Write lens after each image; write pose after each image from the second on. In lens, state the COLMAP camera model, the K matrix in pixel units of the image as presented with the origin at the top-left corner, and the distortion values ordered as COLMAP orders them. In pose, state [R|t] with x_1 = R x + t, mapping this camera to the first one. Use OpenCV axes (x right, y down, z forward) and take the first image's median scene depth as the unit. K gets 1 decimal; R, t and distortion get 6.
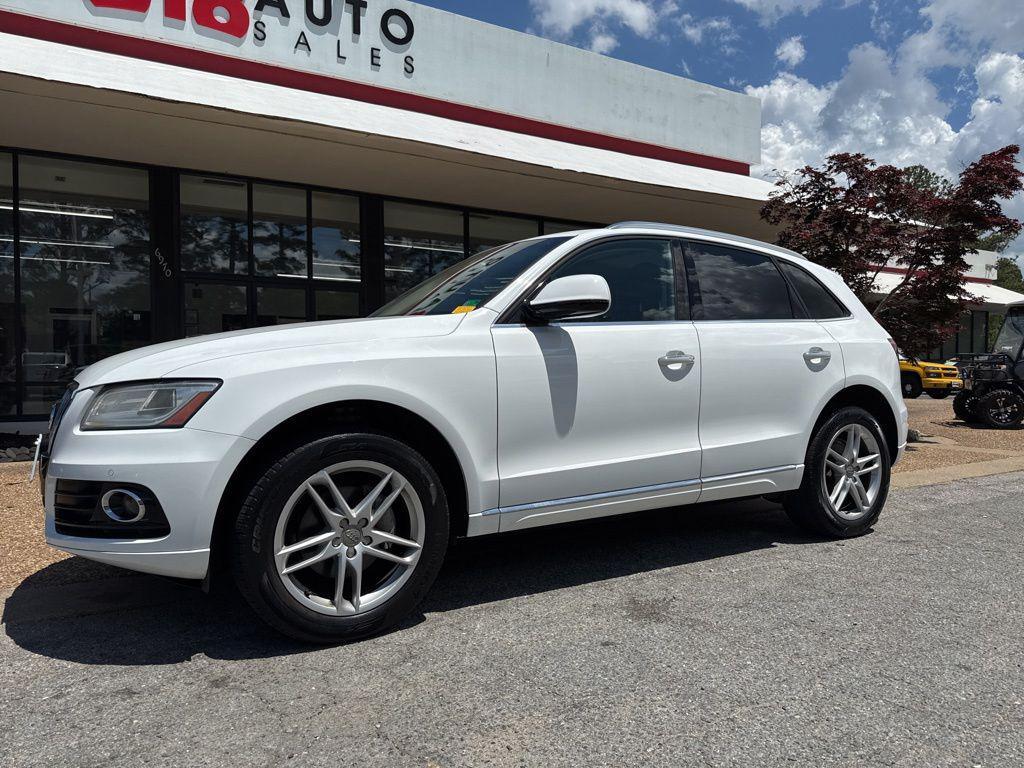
lens RADIAL K [[732.0, 0, 512.6], [0, 732.0, 387.1], [0, 0, 1]] dist [0.020652, -0.031960]
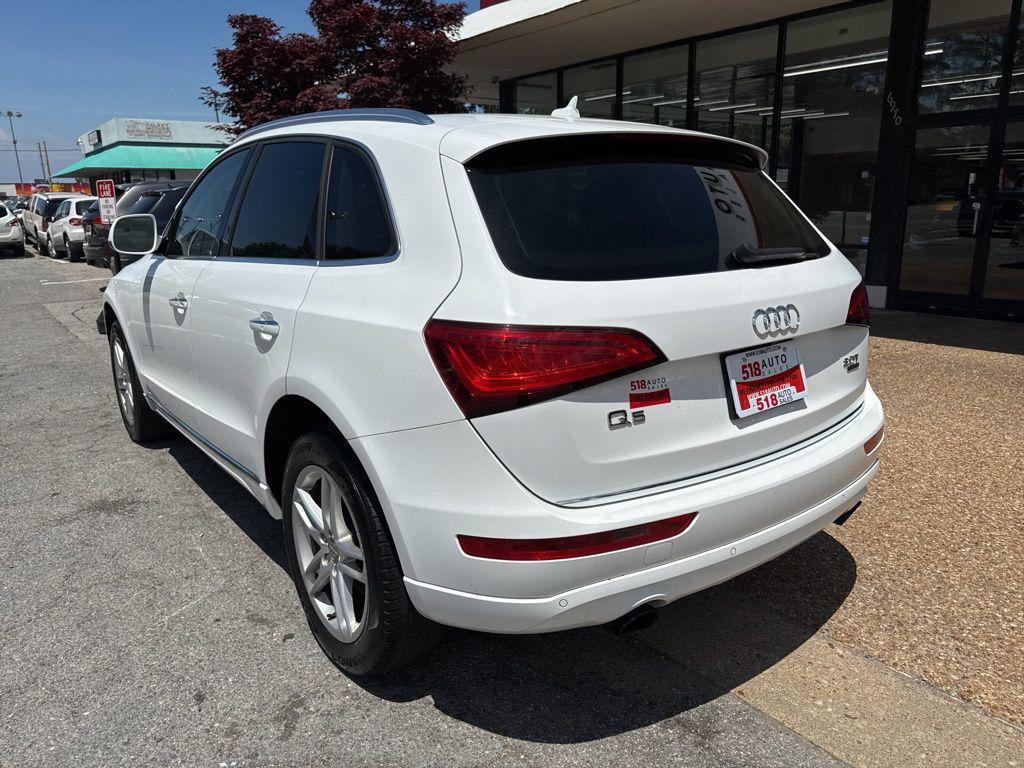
lens RADIAL K [[732.0, 0, 512.6], [0, 732.0, 387.1], [0, 0, 1]] dist [0.020652, -0.031960]
pose [[0.102869, 0.244841, -0.964091, 1.029667], [-0.012880, 0.969479, 0.244835, -0.144502], [0.994612, -0.012768, 0.102883, 1.153557]]
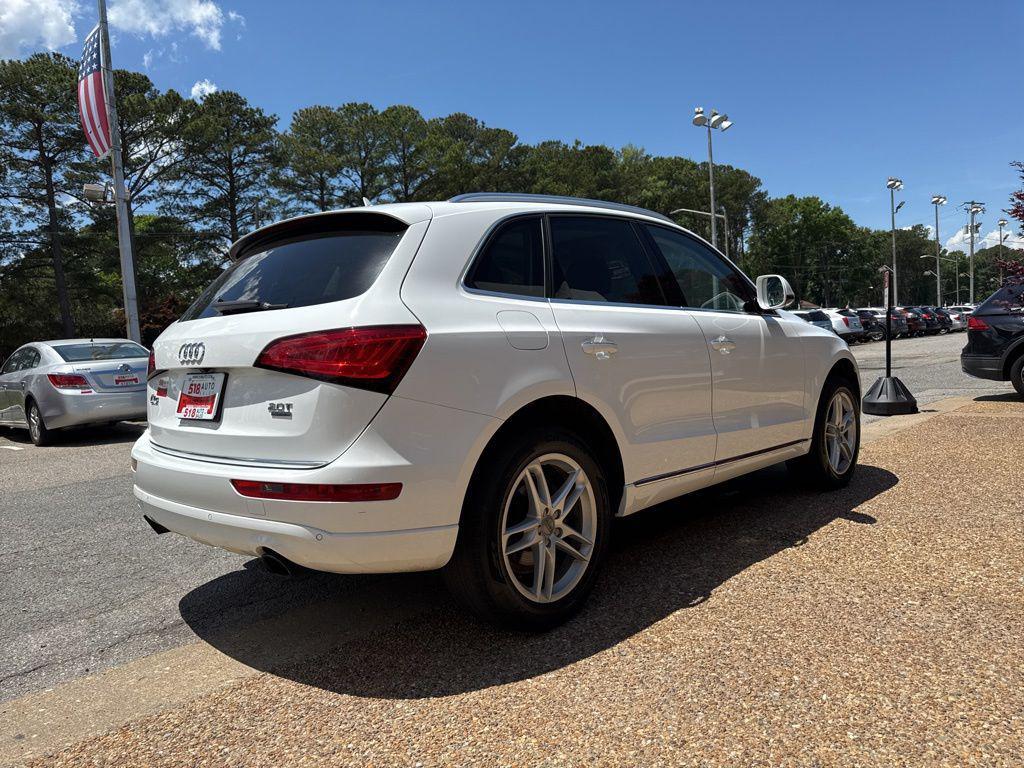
lens RADIAL K [[732.0, 0, 512.6], [0, 732.0, 387.1], [0, 0, 1]] dist [0.020652, -0.031960]
pose [[-0.968505, 0.070556, -0.238787, 0.430173], [0.050940, 0.994874, 0.087354, -0.081235], [0.243726, 0.072438, -0.967135, 2.119612]]
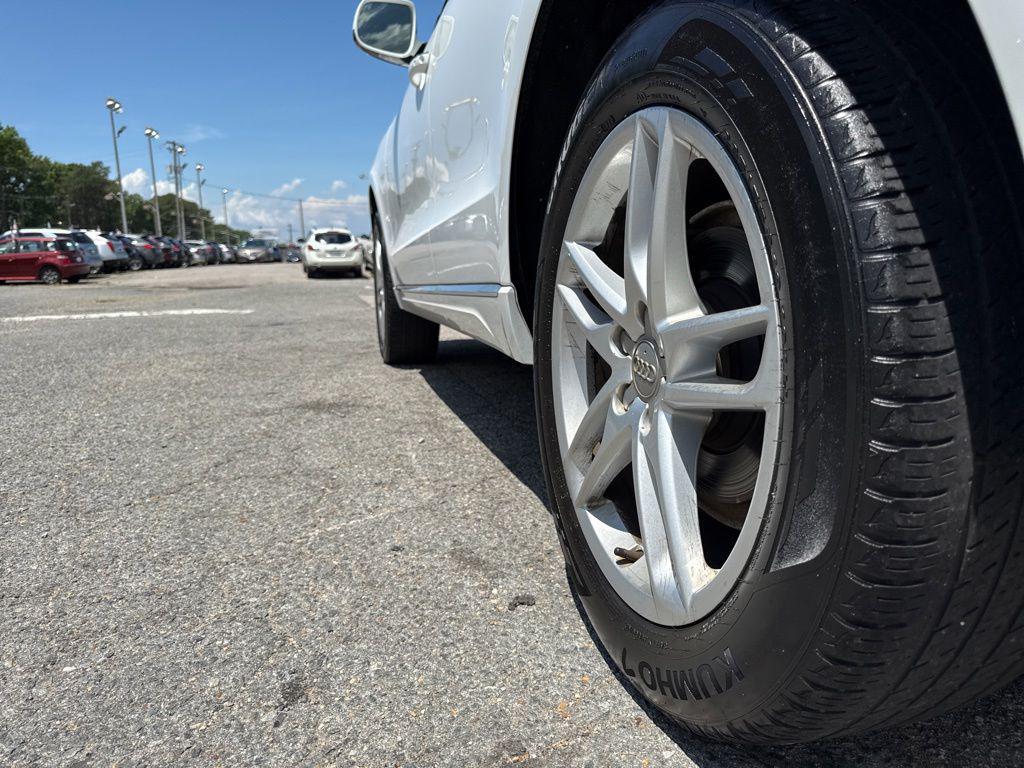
lens RADIAL K [[729.4, 0, 502.5], [0, 729.4, 379.1], [0, 0, 1]] dist [0.036134, -0.052318]
pose [[-0.295841, 0.170332, -0.939928, 0.704416], [0.002295, 0.984098, 0.177614, 0.087174], [0.955235, 0.050388, -0.291527, 1.093468]]
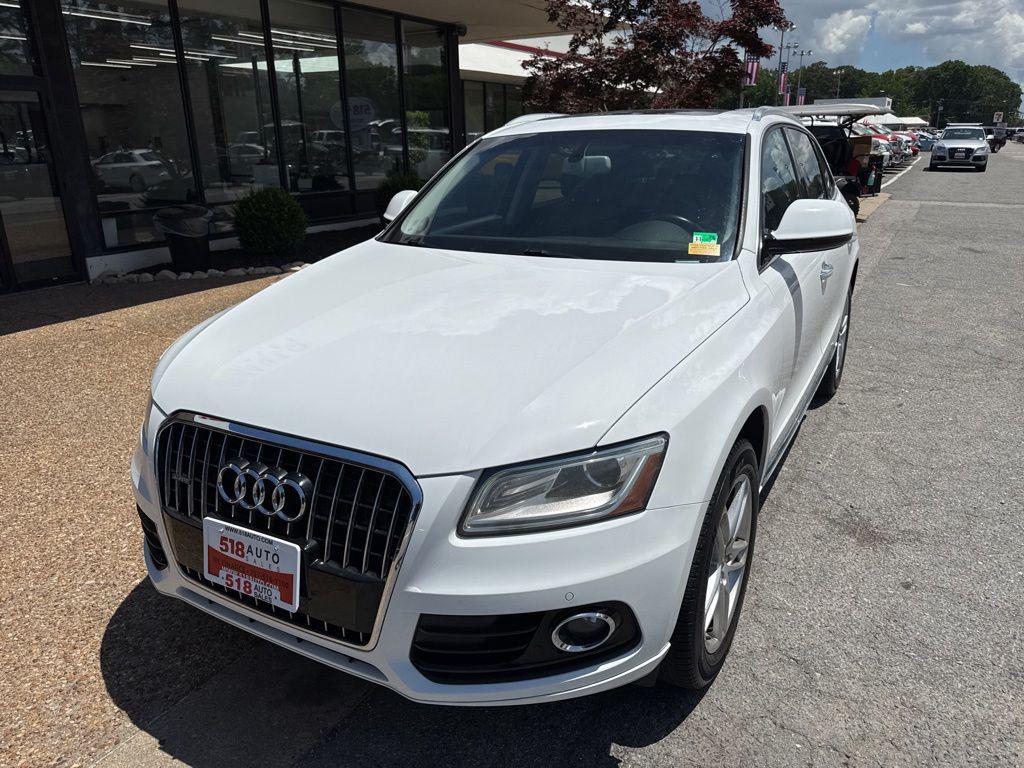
lens RADIAL K [[732.0, 0, 512.6], [0, 732.0, 387.1], [0, 0, 1]] dist [0.020652, -0.031960]
pose [[0.874927, -0.168704, 0.453918, -0.530638], [0.030177, 0.954526, 0.296595, -0.169052], [-0.483314, -0.245801, 0.840232, 0.299433]]
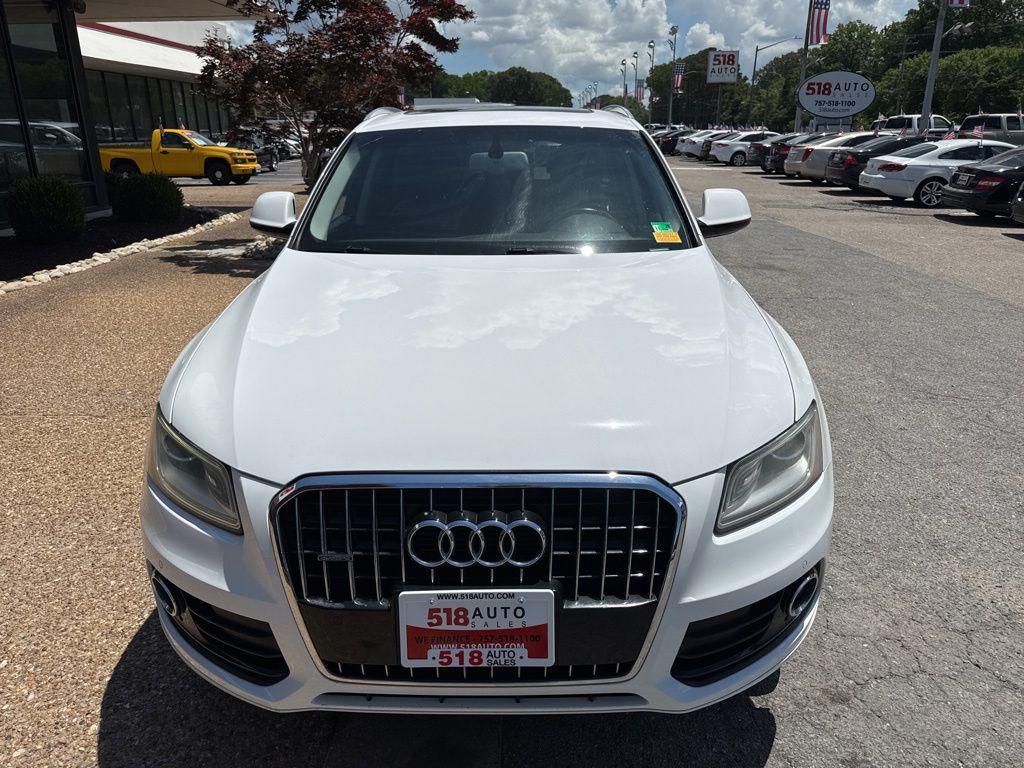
lens RADIAL K [[723.9, 0, 512.0], [0, 723.9, 384.0], [0, 0, 1]] dist [0.099199, -0.209293]
pose [[0.536272, -0.280391, 0.796111, -0.753834], [0.029241, 0.948815, 0.314476, -0.179555], [-0.843539, -0.145366, 0.517022, 0.544275]]
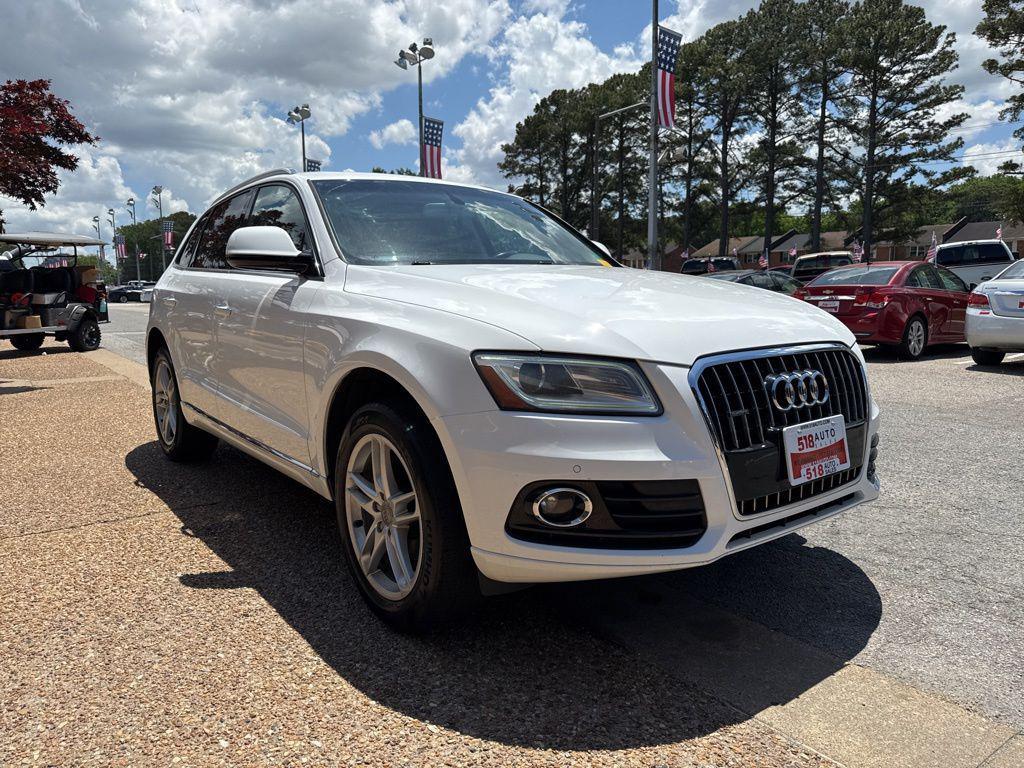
lens RADIAL K [[729.4, 0, 502.5], [0, 729.4, 379.1], [0, 0, 1]] dist [0.036134, -0.052318]
pose [[-0.096581, -0.122113, 0.987806, -1.012192], [0.031711, 0.991564, 0.125678, -0.059769], [-0.994820, 0.043462, -0.091894, 1.038689]]
